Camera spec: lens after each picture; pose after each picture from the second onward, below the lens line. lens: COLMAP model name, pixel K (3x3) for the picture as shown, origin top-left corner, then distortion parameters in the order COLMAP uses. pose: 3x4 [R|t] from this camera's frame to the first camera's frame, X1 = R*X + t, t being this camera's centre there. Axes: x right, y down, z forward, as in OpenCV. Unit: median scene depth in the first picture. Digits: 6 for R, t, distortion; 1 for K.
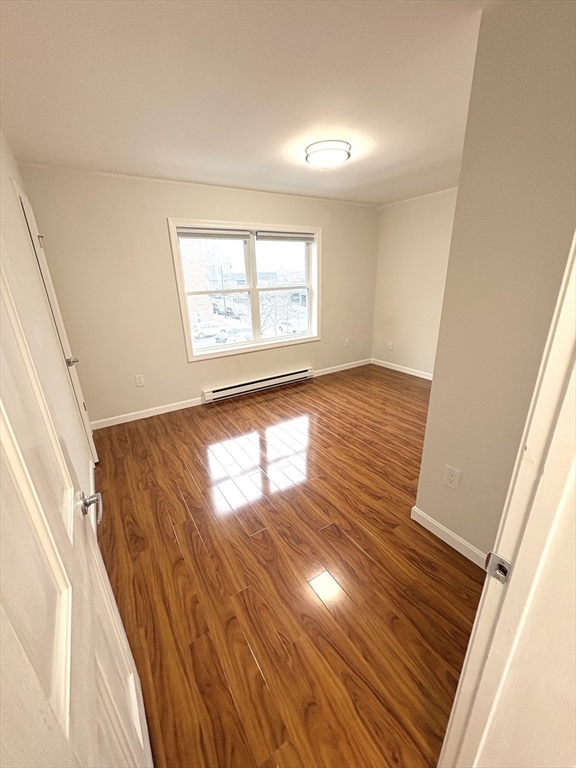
lens RADIAL K [[306.9, 0, 288.0], [0, 306.9, 384.0], [0, 0, 1]] dist [0.001679, 0.000110]
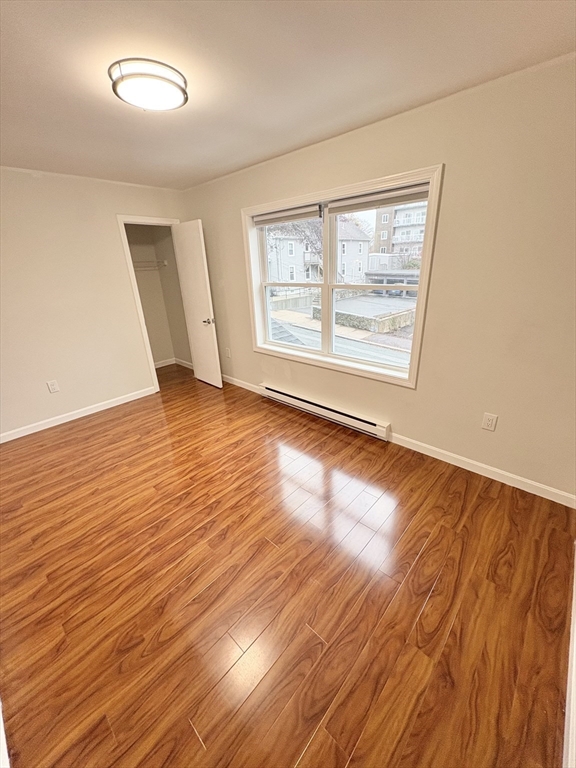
lens RADIAL K [[306.9, 0, 288.0], [0, 306.9, 384.0], [0, 0, 1]] dist [0.001679, 0.000110]
pose [[0.254727, 0.377091, -0.890459, 0.746907], [-0.293019, 0.907641, 0.300545, -0.351833], [0.921550, 0.184364, 0.341695, 0.869151]]
